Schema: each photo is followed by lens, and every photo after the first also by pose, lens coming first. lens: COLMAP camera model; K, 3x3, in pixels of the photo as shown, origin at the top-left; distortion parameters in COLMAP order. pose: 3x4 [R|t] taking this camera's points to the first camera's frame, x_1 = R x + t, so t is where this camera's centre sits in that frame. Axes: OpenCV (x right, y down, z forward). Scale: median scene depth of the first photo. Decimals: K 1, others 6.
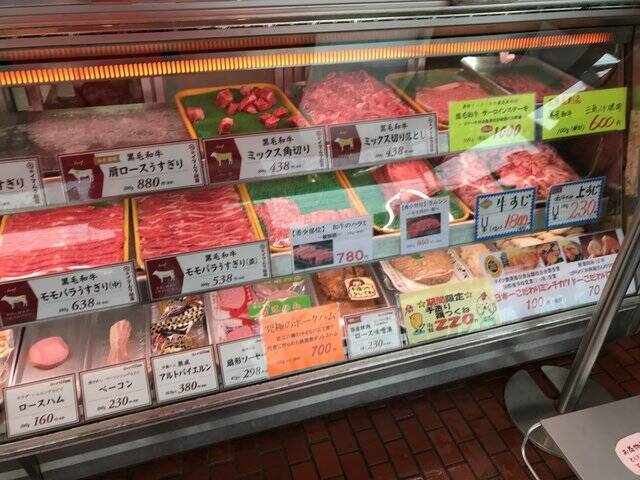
lens RADIAL K [[524.1, 0, 321.1], [0, 524.1, 231.0], [0, 0, 1]] dist [-0.006626, -0.000337]
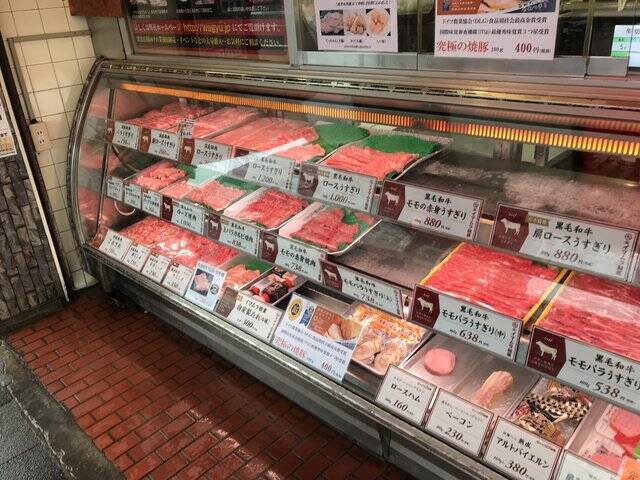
lens RADIAL K [[525.4, 0, 320.0], [0, 525.4, 240.0], [0, 0, 1]] dist [0.012403, 0.004654]
pose [[0.490641, 0.323414, -0.809120, 0.343247], [-0.411958, 0.904335, 0.111666, -0.056428], [0.767830, 0.278536, 0.576936, 0.099290]]
